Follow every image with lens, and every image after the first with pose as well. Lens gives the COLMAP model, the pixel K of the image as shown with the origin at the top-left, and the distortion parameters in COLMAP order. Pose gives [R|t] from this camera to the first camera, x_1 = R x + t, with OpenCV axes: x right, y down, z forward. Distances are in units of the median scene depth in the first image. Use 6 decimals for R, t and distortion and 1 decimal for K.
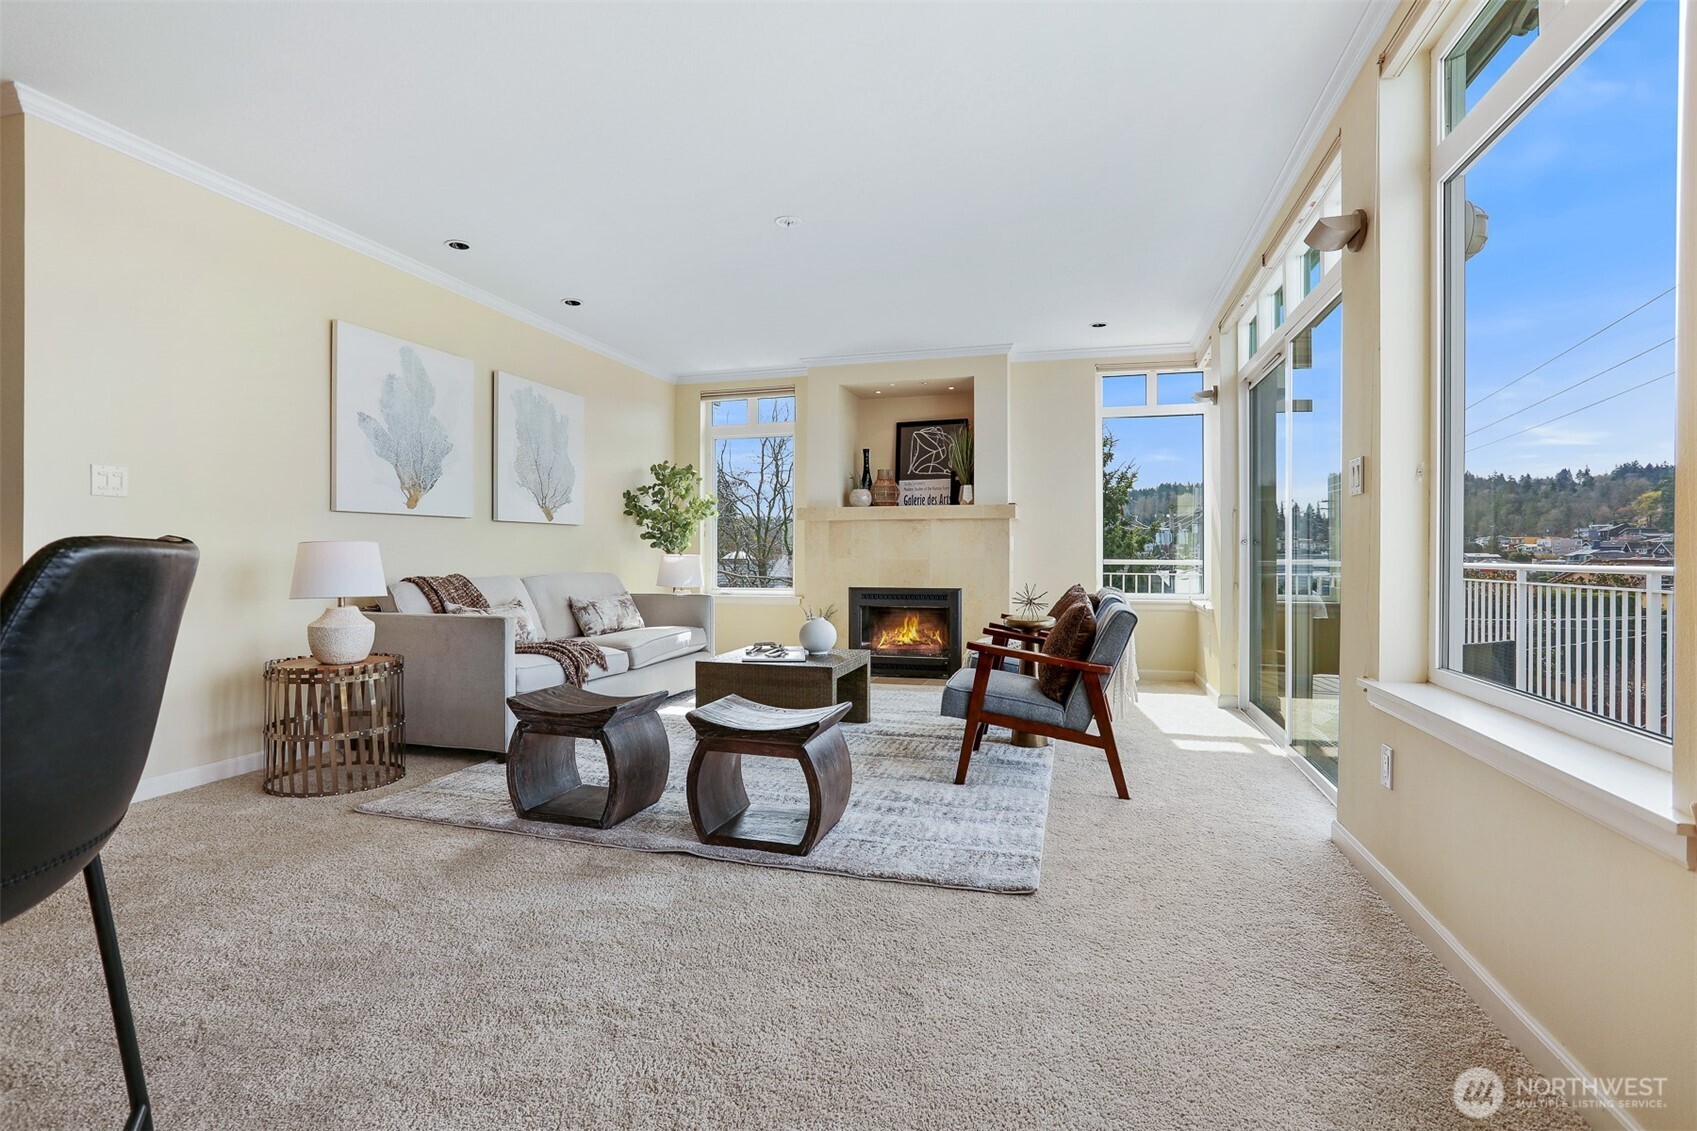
lens RADIAL K [[843.8, 0, 879.1], [0, 843.8, 546.5], [0, 0, 1]] dist [-0.030463, 0.011873]
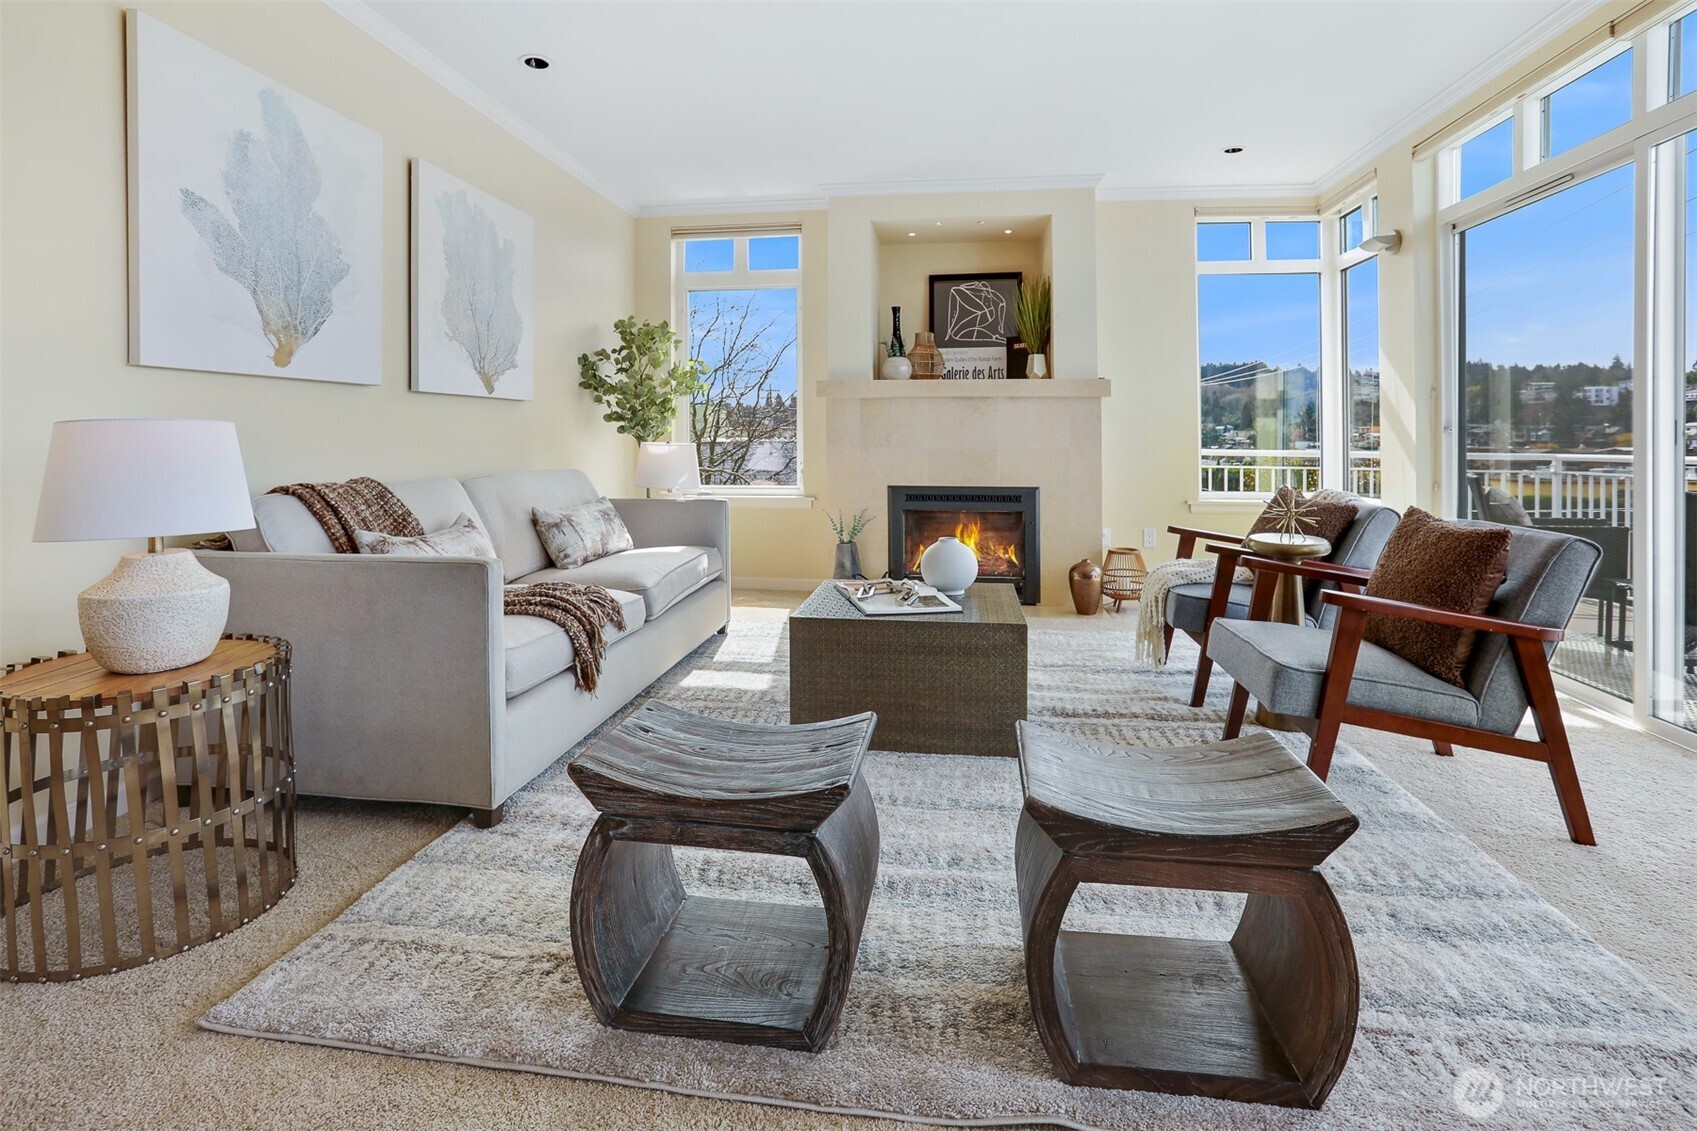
lens RADIAL K [[843.8, 0, 878.7], [0, 843.8, 443.0], [0, 0, 1]] dist [-0.030463, 0.011873]
pose [[0.987490, 0.000043, 0.157679, -0.230509], [-0.002263, 0.999901, 0.013900, -0.001209], [-0.157662, -0.014083, 0.987393, 0.345552]]
